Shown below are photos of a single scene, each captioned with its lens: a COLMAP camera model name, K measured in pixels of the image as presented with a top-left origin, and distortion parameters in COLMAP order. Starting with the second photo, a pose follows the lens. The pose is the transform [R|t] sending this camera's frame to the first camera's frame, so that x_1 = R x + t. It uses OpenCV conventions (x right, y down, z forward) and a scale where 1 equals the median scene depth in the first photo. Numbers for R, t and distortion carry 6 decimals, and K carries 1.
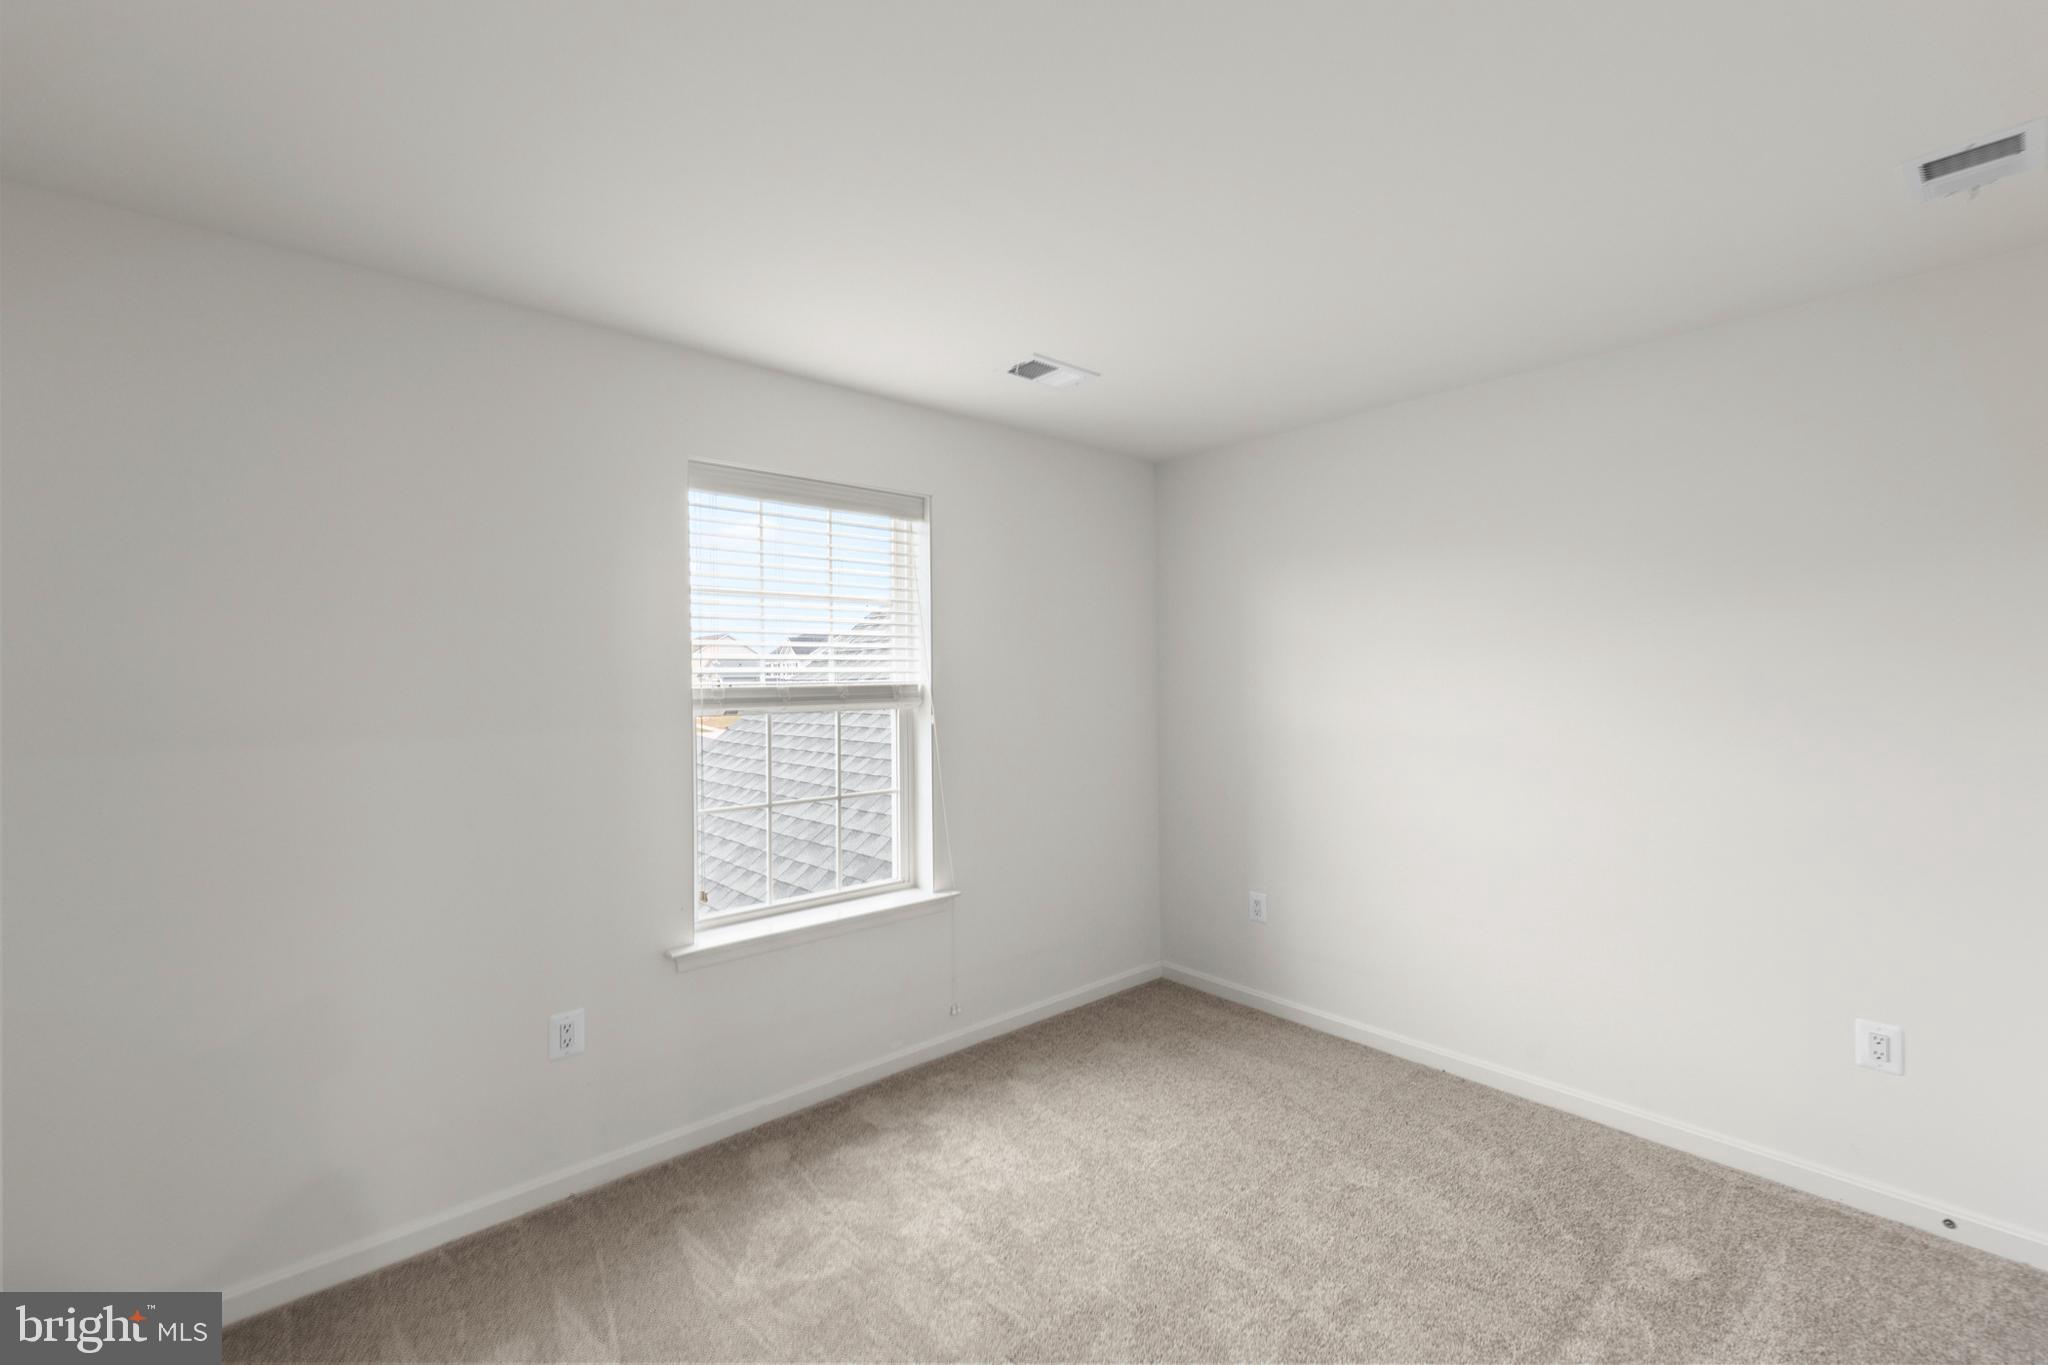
lens RADIAL K [[873.8, 0, 1032.1], [0, 873.8, 679.3], [0, 0, 1]] dist [0.009127, -0.001047]
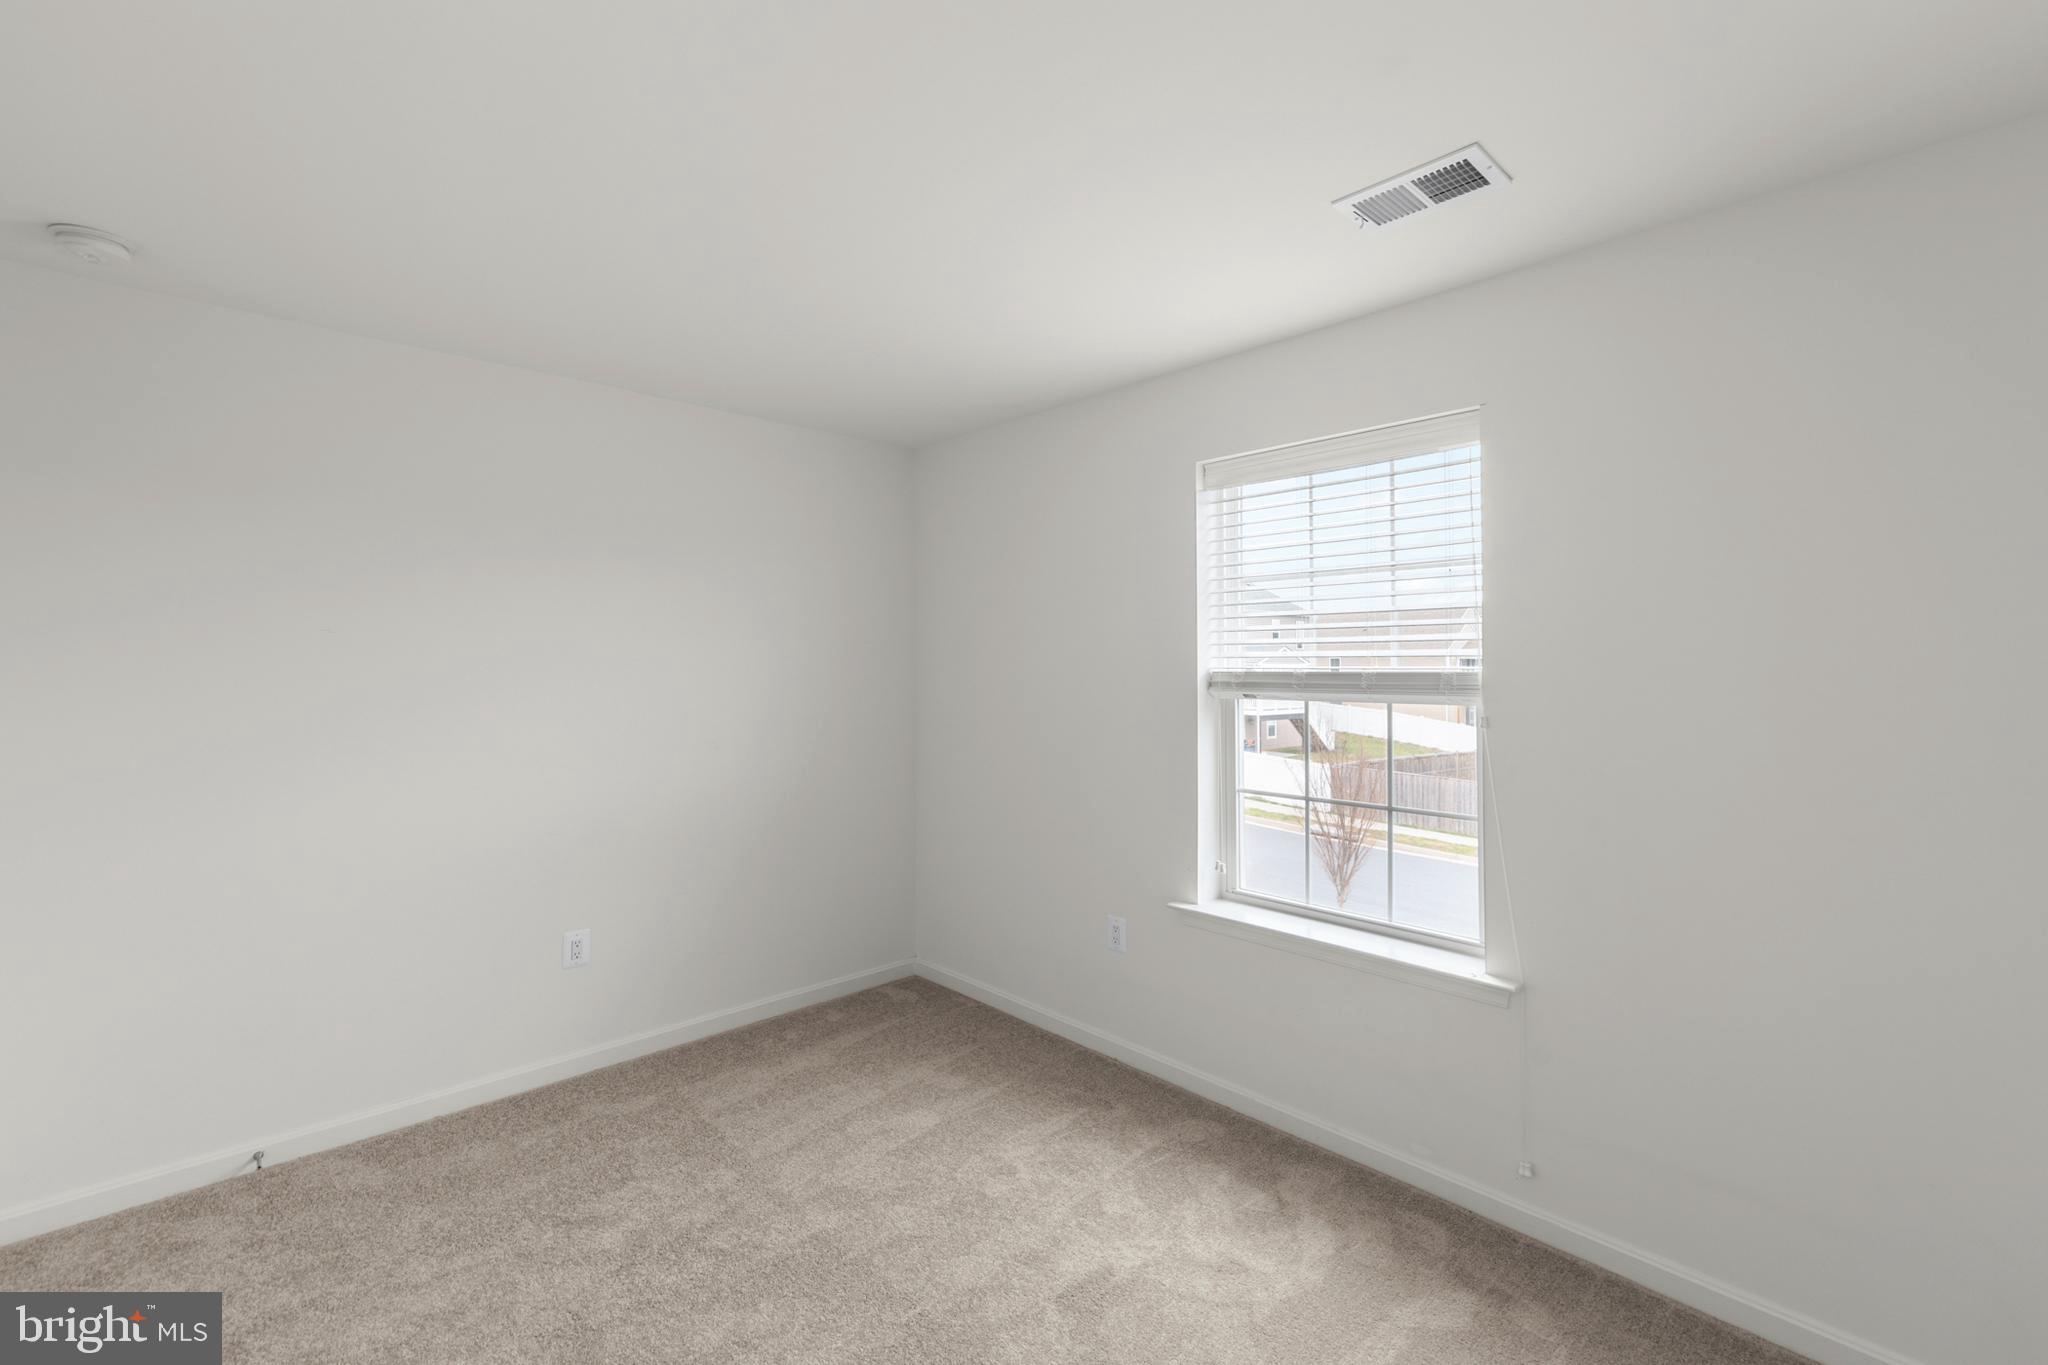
lens RADIAL K [[873.8, 0, 1037.3], [0, 873.8, 642.3], [0, 0, 1]] dist [0.009127, -0.001047]
pose [[0.032065, -0.011362, -0.999421, 0.642114], [0.001584, 0.999935, -0.011317, -0.012566], [0.999485, -0.001220, 0.032081, 0.695898]]
